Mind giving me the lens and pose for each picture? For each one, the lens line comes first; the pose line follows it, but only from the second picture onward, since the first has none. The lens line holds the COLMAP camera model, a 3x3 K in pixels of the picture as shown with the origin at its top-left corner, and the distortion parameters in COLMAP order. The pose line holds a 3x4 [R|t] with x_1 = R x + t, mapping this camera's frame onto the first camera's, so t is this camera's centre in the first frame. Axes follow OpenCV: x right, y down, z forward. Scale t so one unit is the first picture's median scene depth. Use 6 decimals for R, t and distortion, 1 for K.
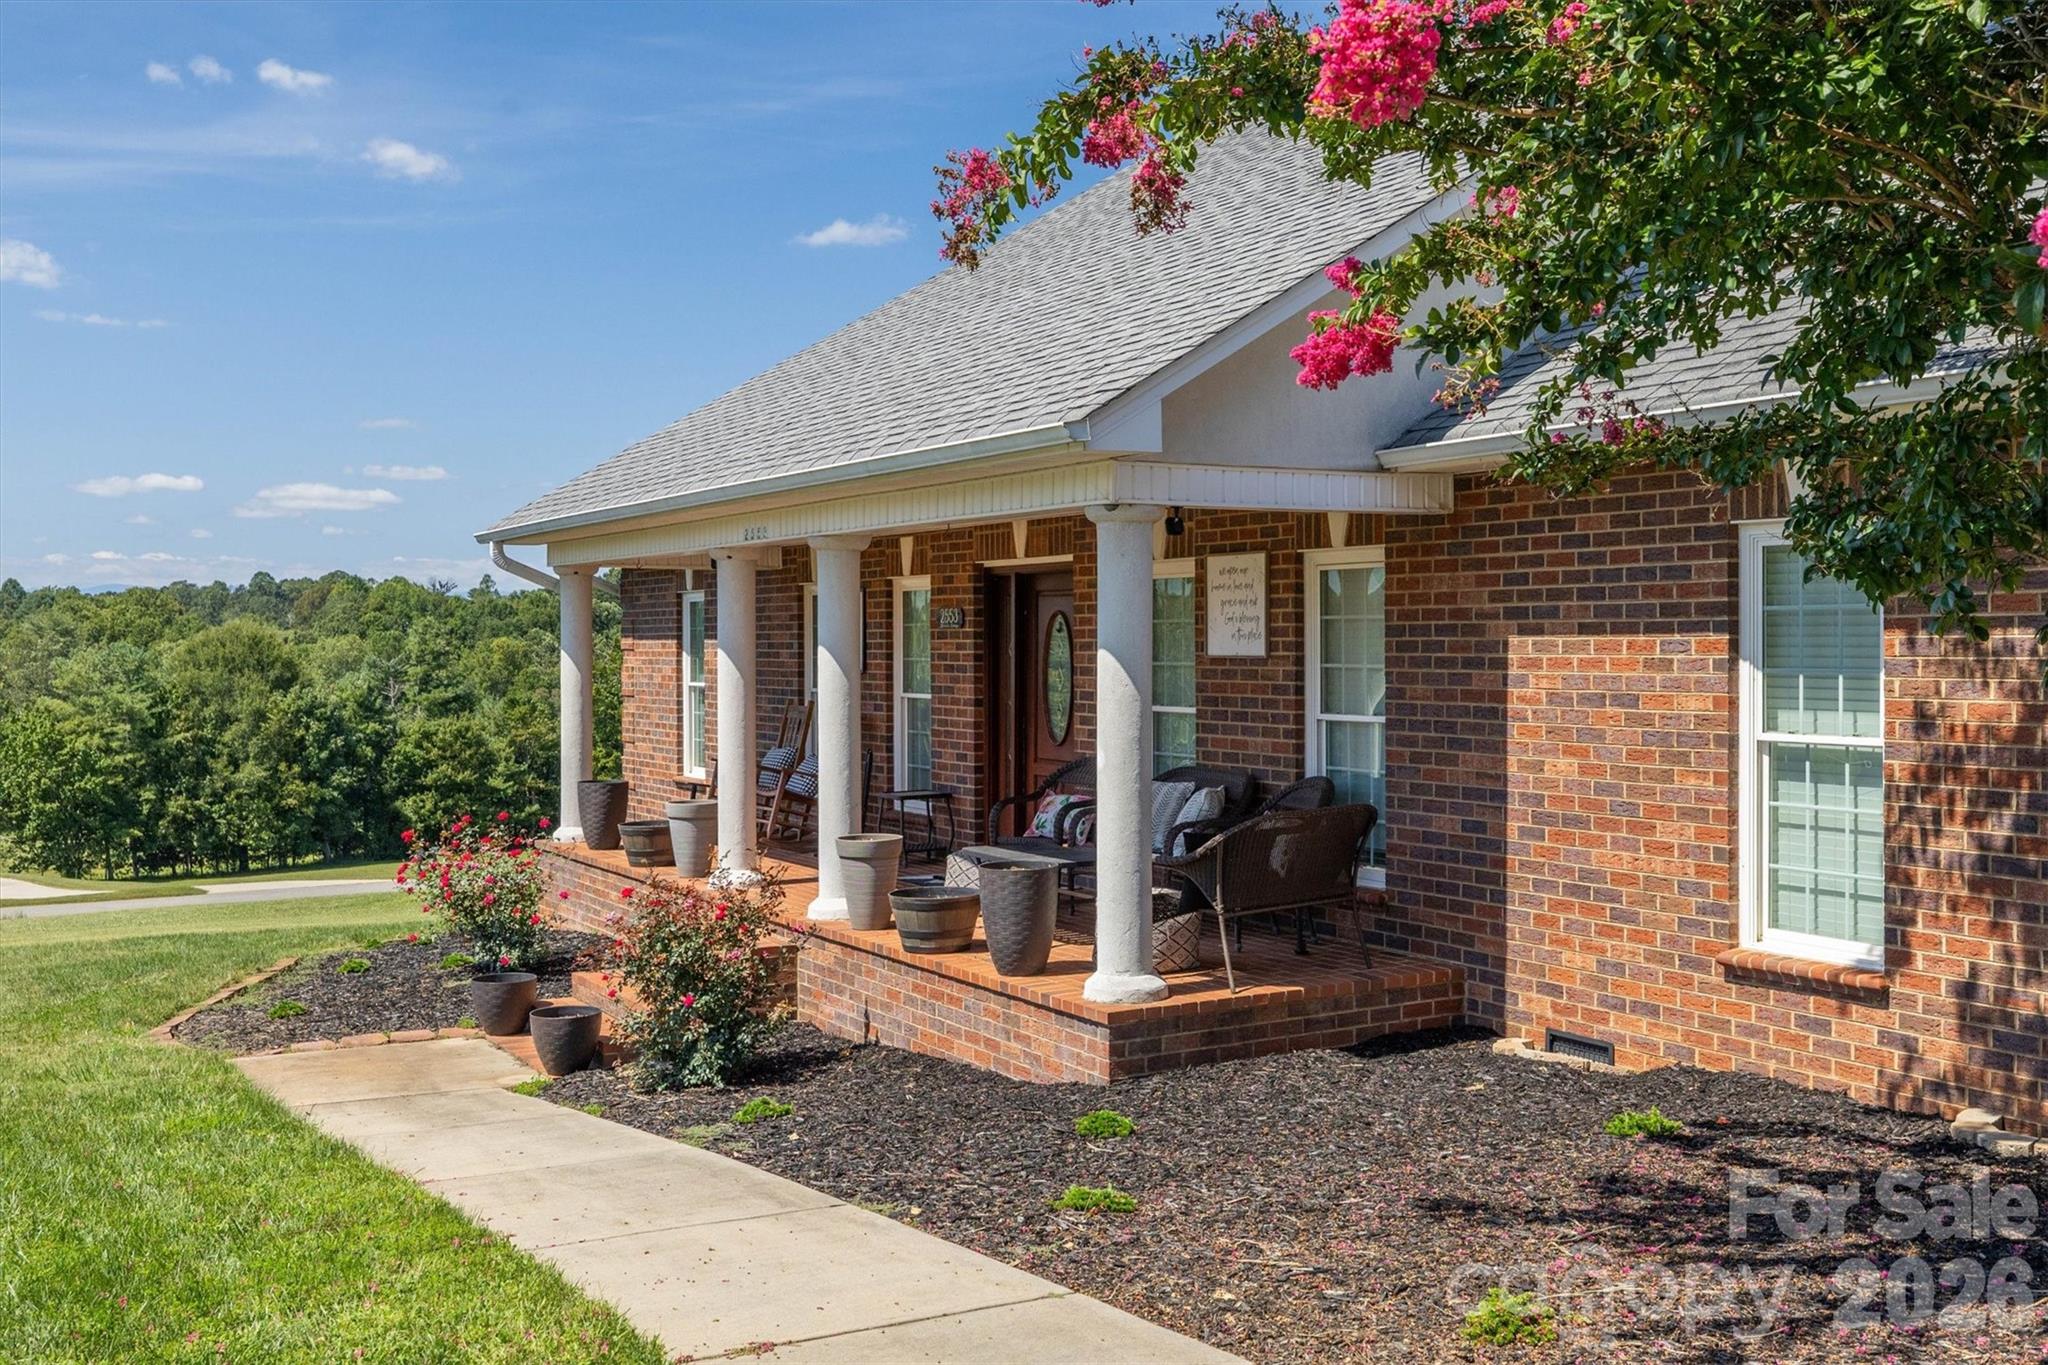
lens RADIAL K [[2062.1, 0, 1021.9], [0, 2062.1, 675.3], [0, 0, 1]] dist [0.014945, 0.007720]
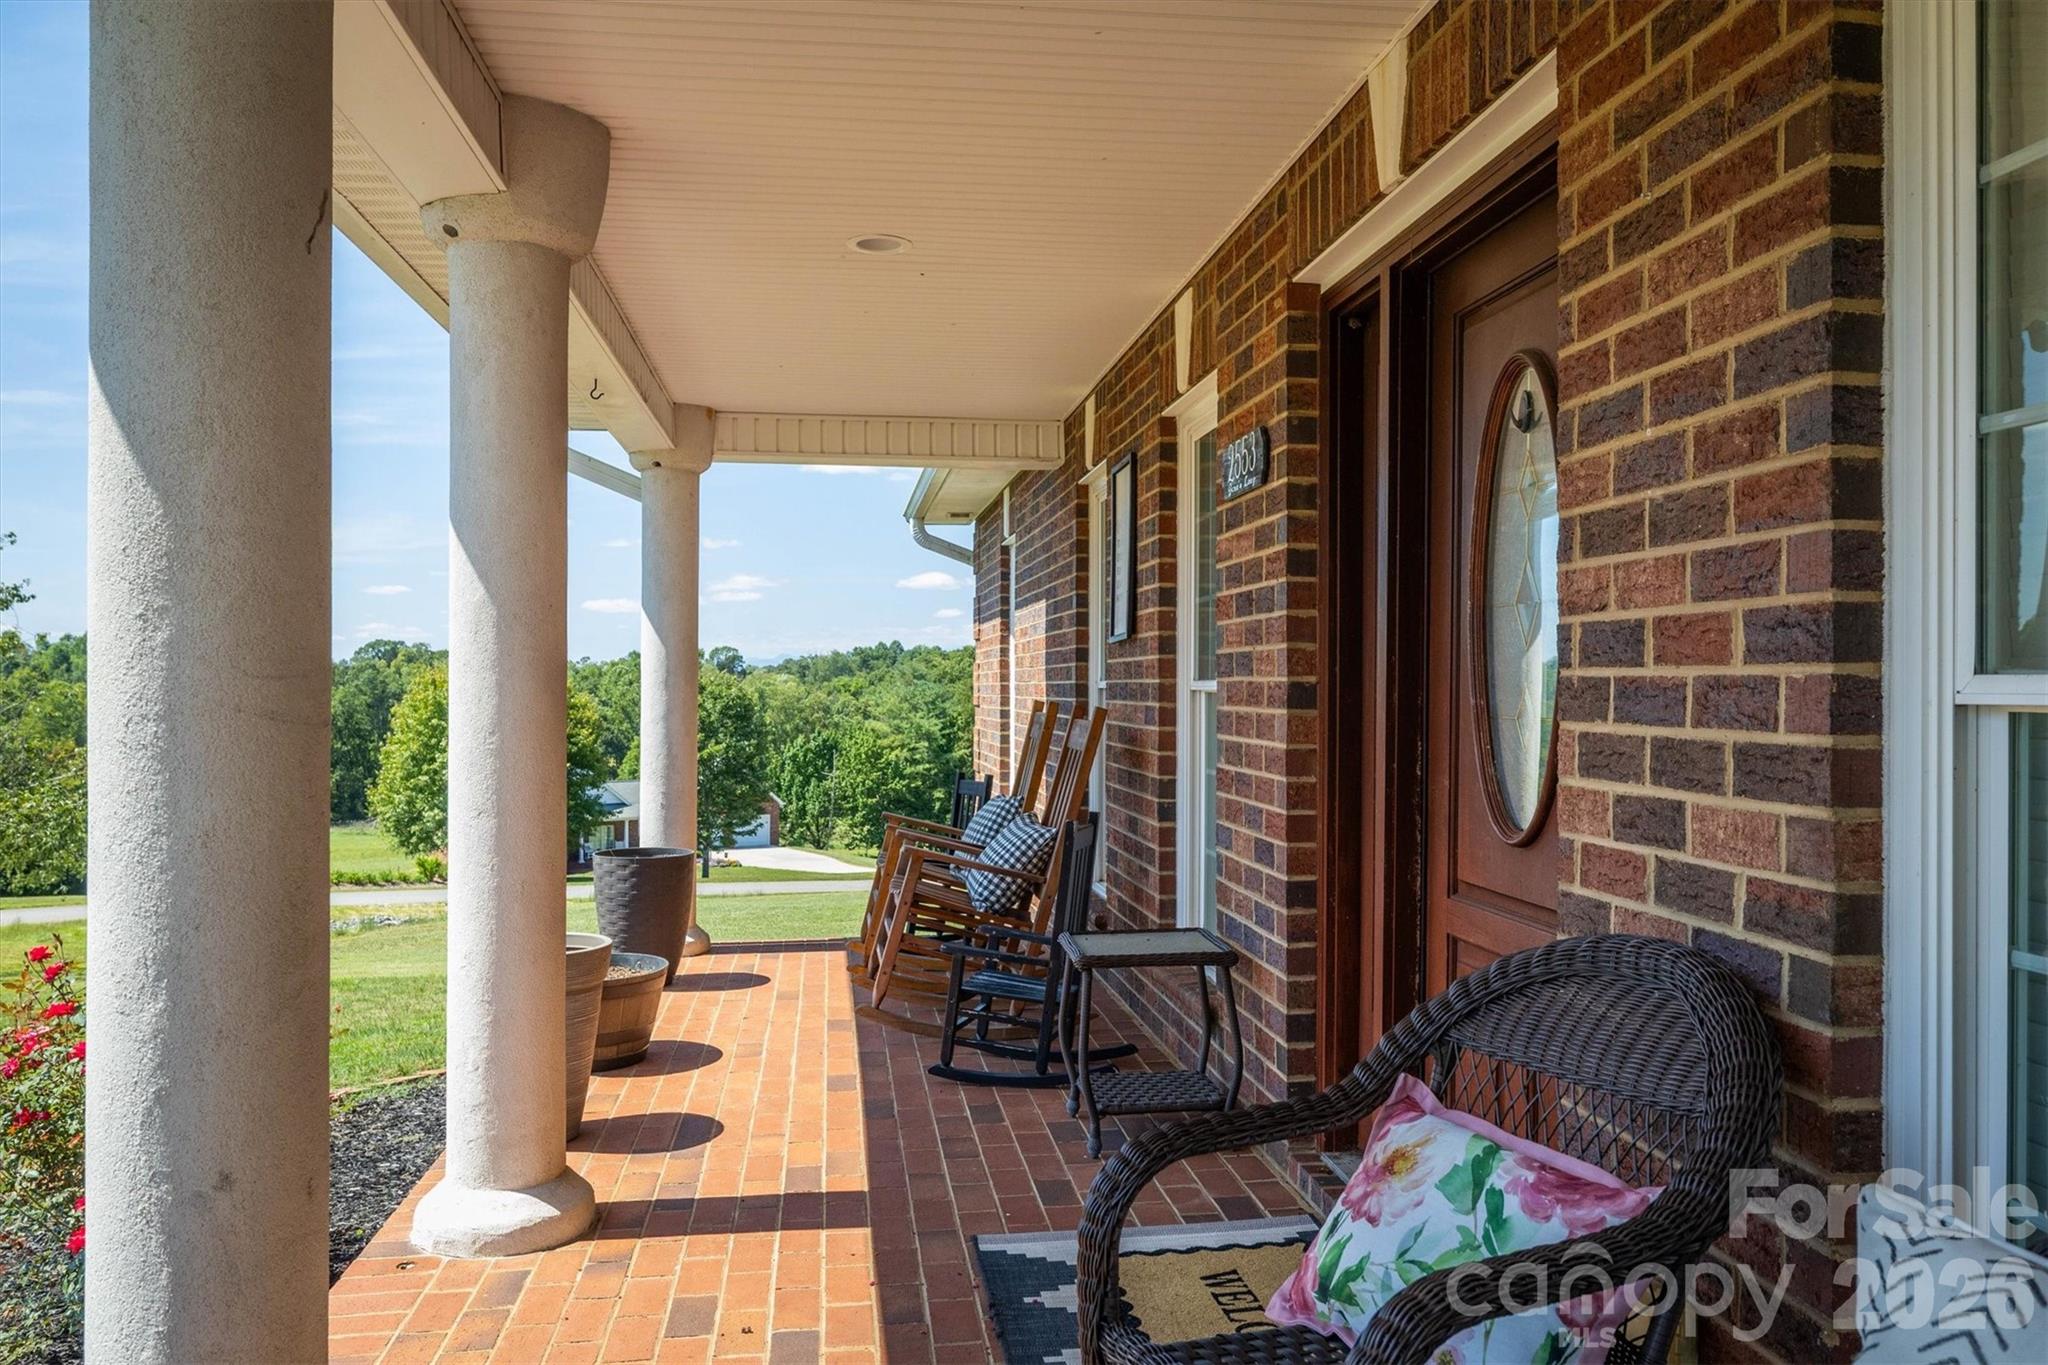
lens RADIAL K [[1558.7, 0, 1026.0], [0, 1558.7, 684.0], [0, 0, 1]] dist [-0.003292, -0.002871]
pose [[0.928153, 0.008852, -0.372093, 0.029663], [-0.016214, 0.999730, -0.016661, 0.014978], [0.371844, 0.021497, 0.928046, 0.685622]]
